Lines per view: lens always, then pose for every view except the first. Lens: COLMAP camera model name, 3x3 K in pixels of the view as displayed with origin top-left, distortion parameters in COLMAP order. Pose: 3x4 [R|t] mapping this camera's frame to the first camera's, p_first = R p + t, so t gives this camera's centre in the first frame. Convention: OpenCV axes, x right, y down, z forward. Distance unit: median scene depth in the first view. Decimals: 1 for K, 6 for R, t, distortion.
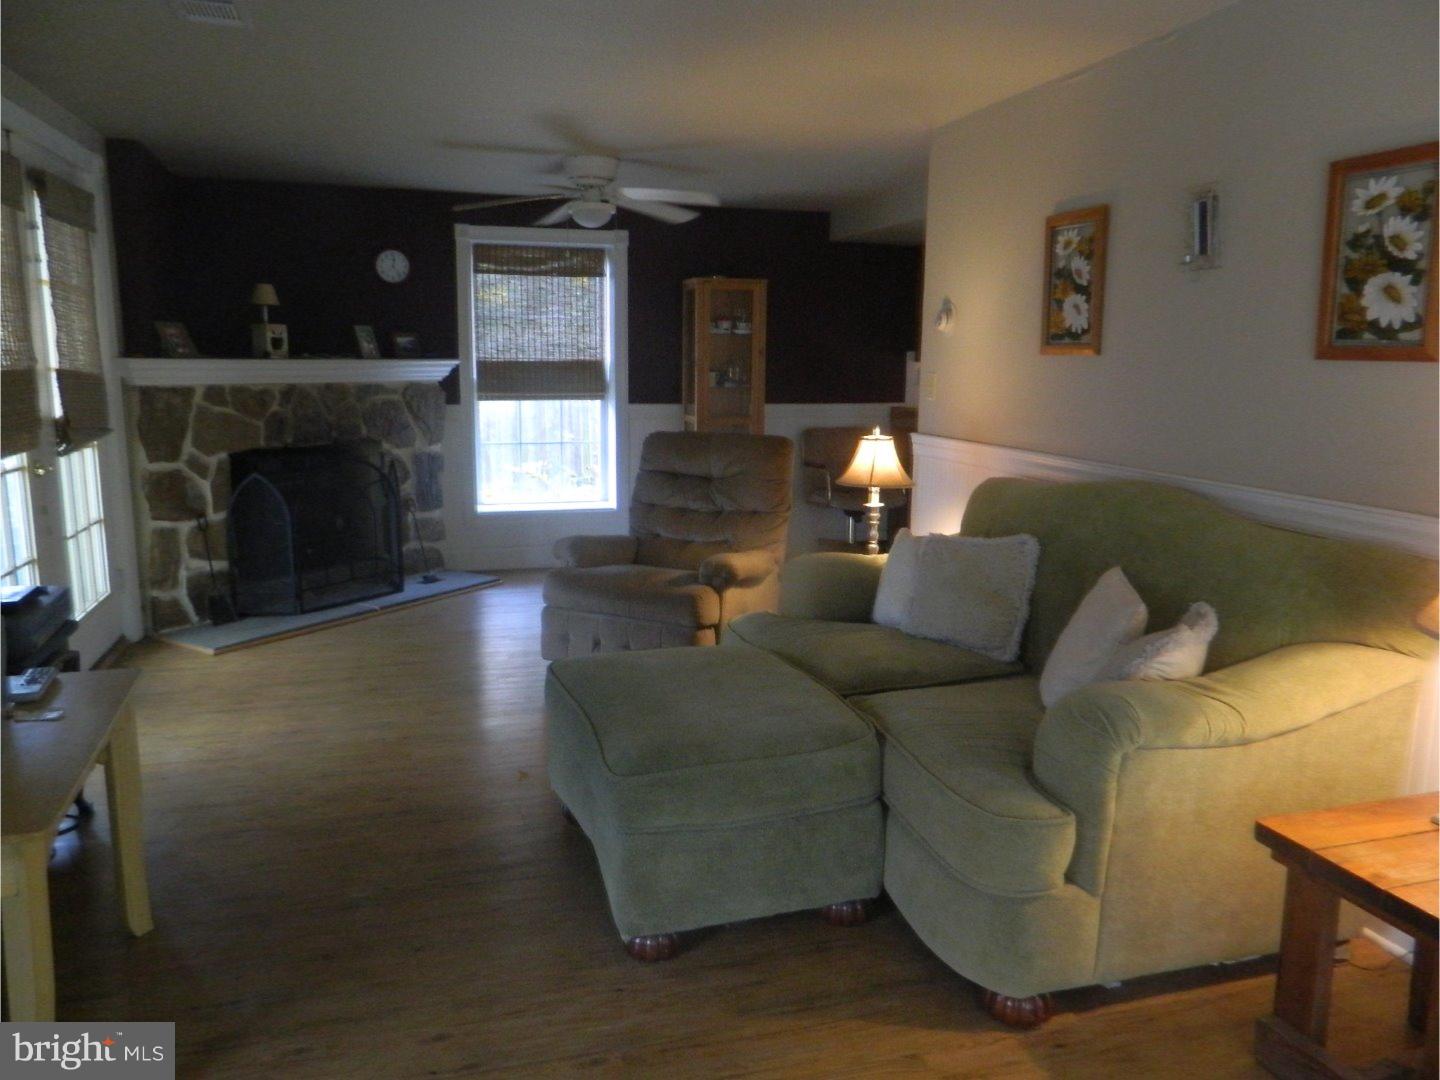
lens RADIAL K [[1055.1, 0, 707.3], [0, 1055.1, 533.9], [0, 0, 1]] dist [0.000526, 0.004100]
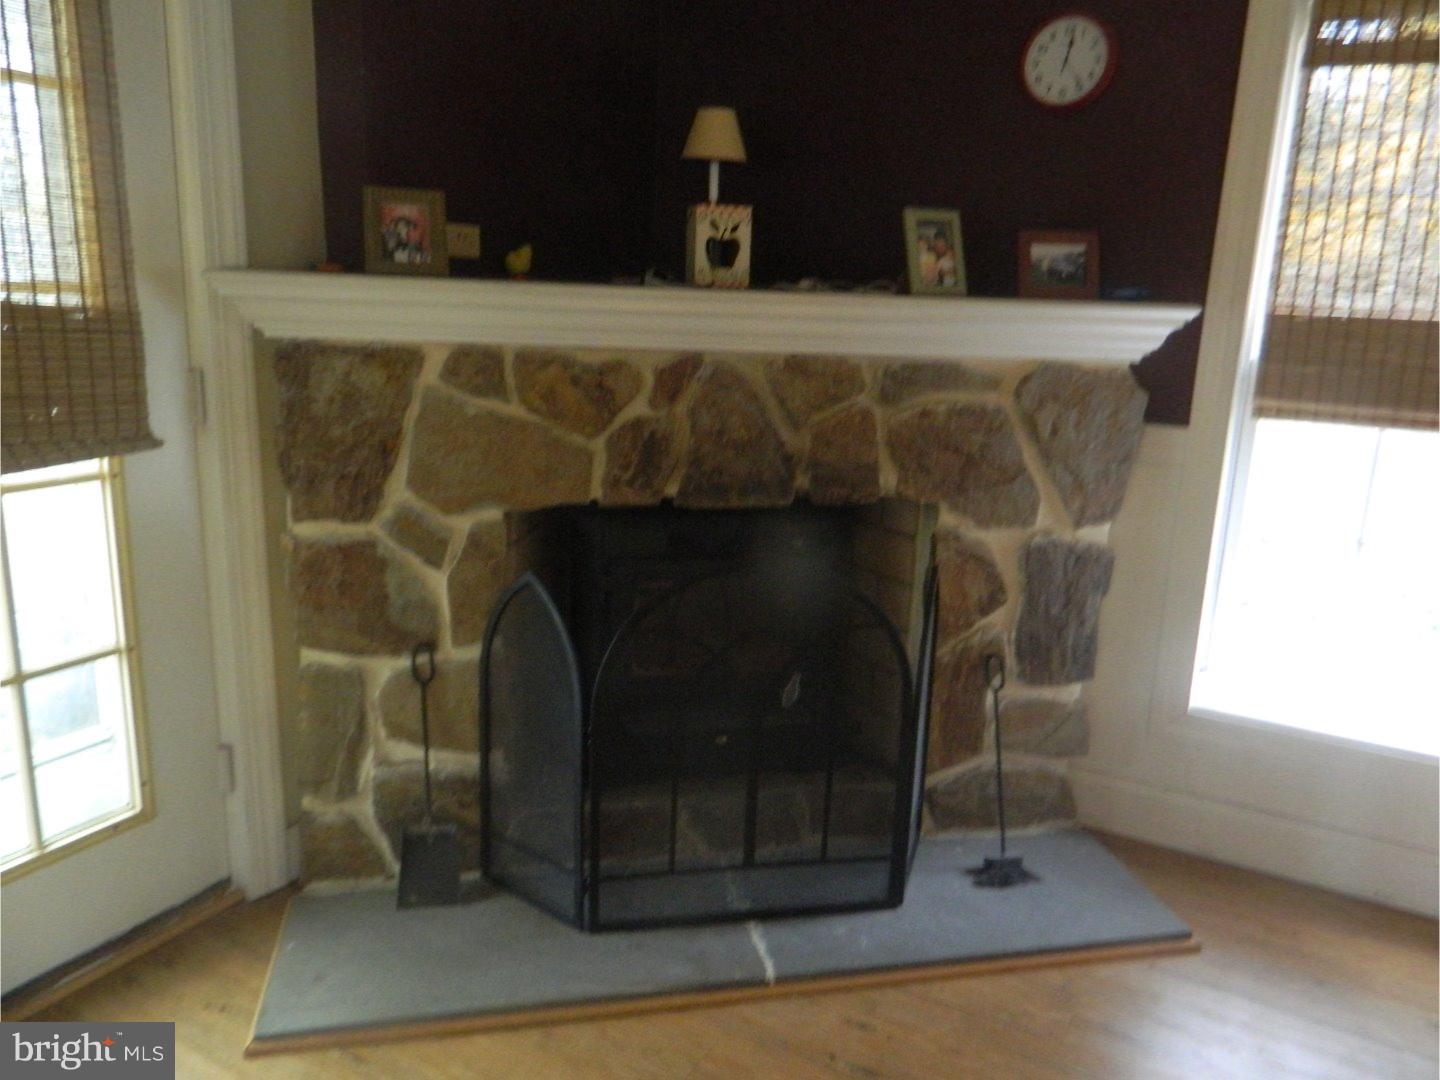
lens RADIAL K [[1055.1, 0, 723.4], [0, 1055.1, 536.6], [0, 0, 1]] dist [0.000526, 0.004100]
pose [[0.702716, 0.180868, -0.688097, -0.107813], [-0.149654, 0.983086, 0.105574, -0.127907], [0.695553, 0.028788, 0.717898, 0.790041]]
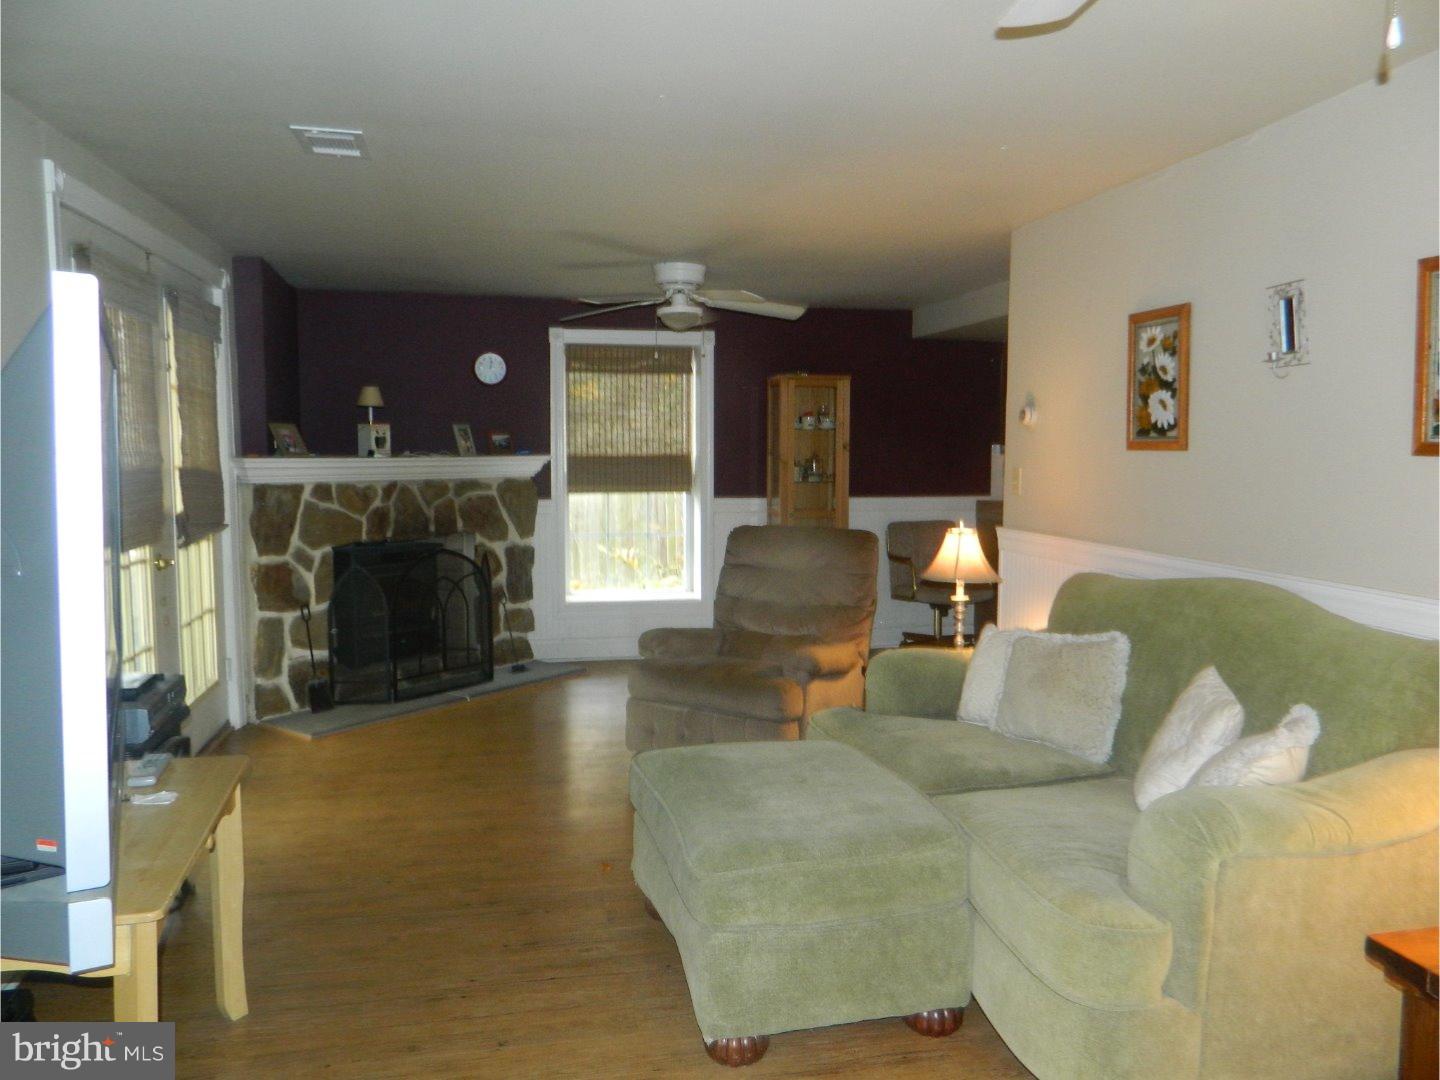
lens RADIAL K [[1055.1, 0, 707.0], [0, 1055.1, 537.8], [0, 0, 1]] dist [0.000526, 0.004100]
pose [[0.996750, 0.000092, -0.080551, 0.000831], [-0.006673, 0.996656, -0.081434, -0.002400], [0.080274, 0.081707, 0.993418, -0.010757]]
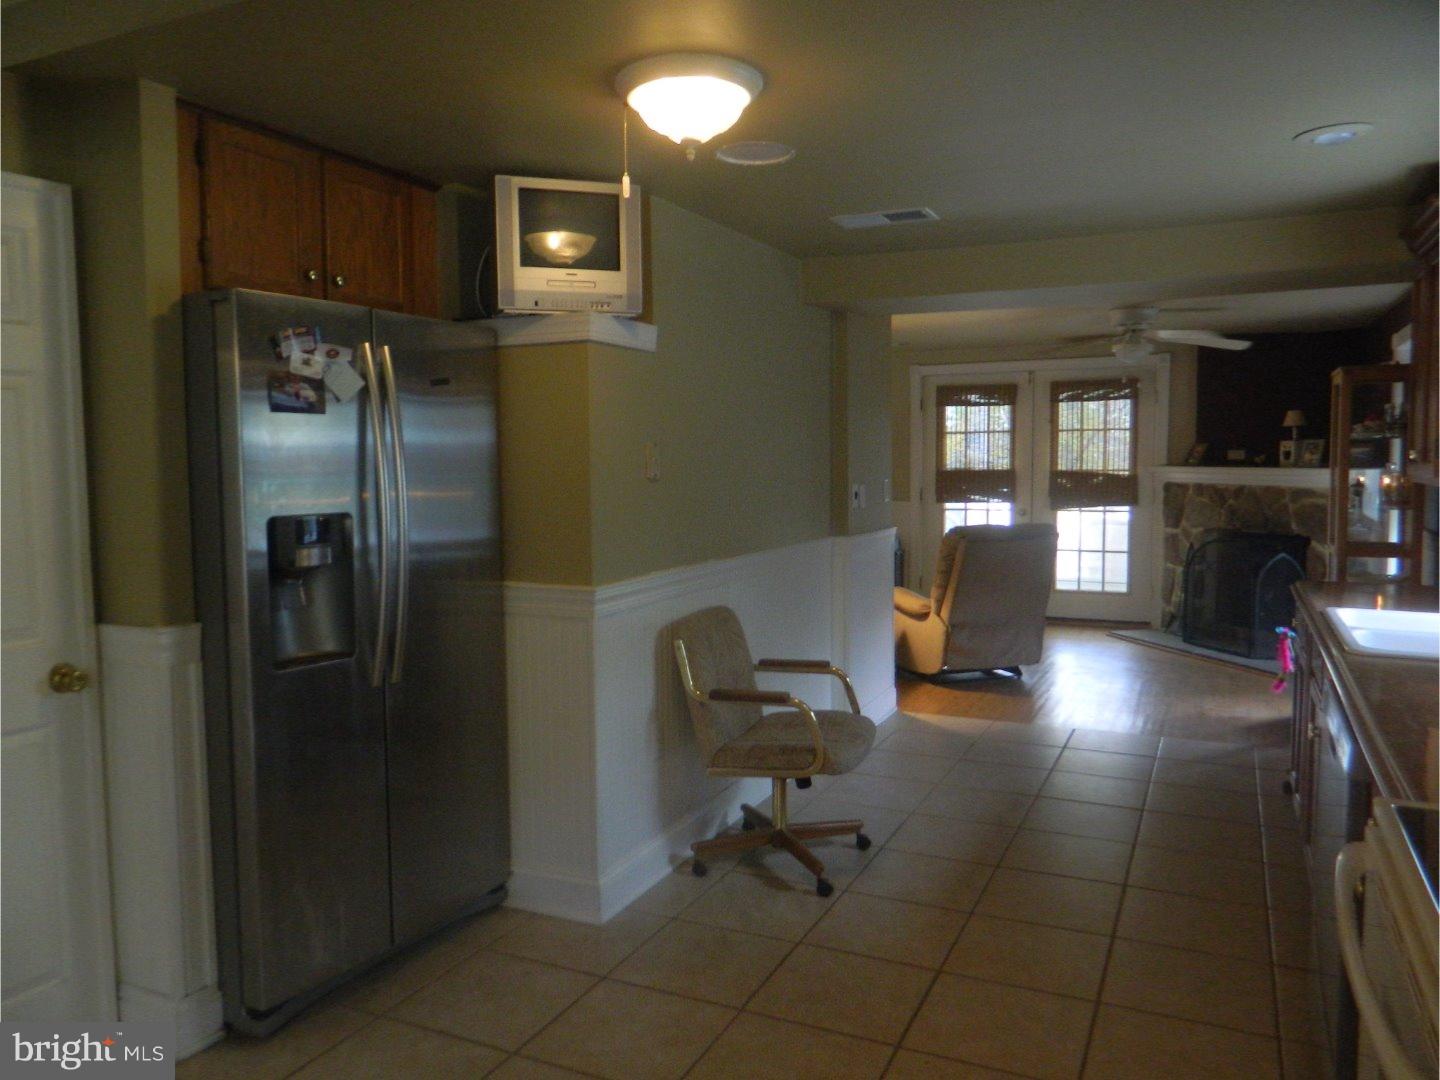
lens RADIAL K [[1055.1, 0, 715.8], [0, 1055.1, 534.3], [0, 0, 1]] dist [0.000526, 0.004100]
pose [[-0.661914, 0.050874, -0.747851, 1.177457], [-0.126627, 0.975766, 0.178454, -0.258429], [0.738807, 0.212820, -0.639431, 1.506757]]
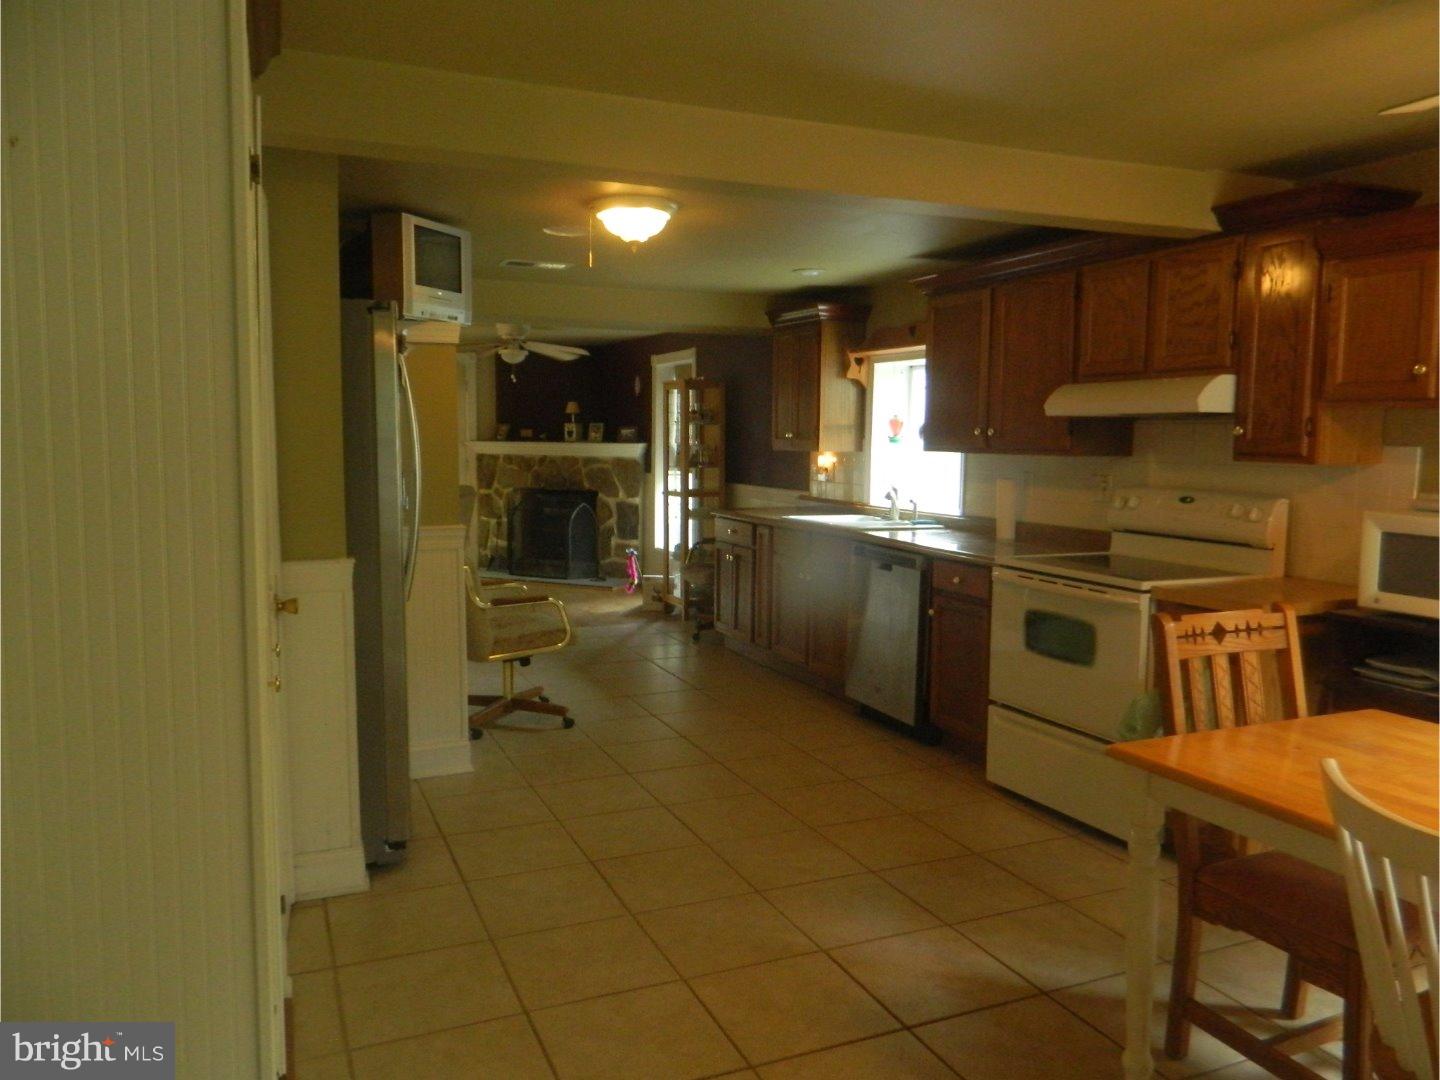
lens RADIAL K [[1055.1, 0, 710.0], [0, 1055.1, 525.3], [0, 0, 1]] dist [0.000526, 0.004100]
pose [[0.127049, 0.077617, -0.988855, 1.626031], [-0.173971, 0.983224, 0.054823, -0.189046], [0.976521, 0.165067, 0.138421, 1.140458]]
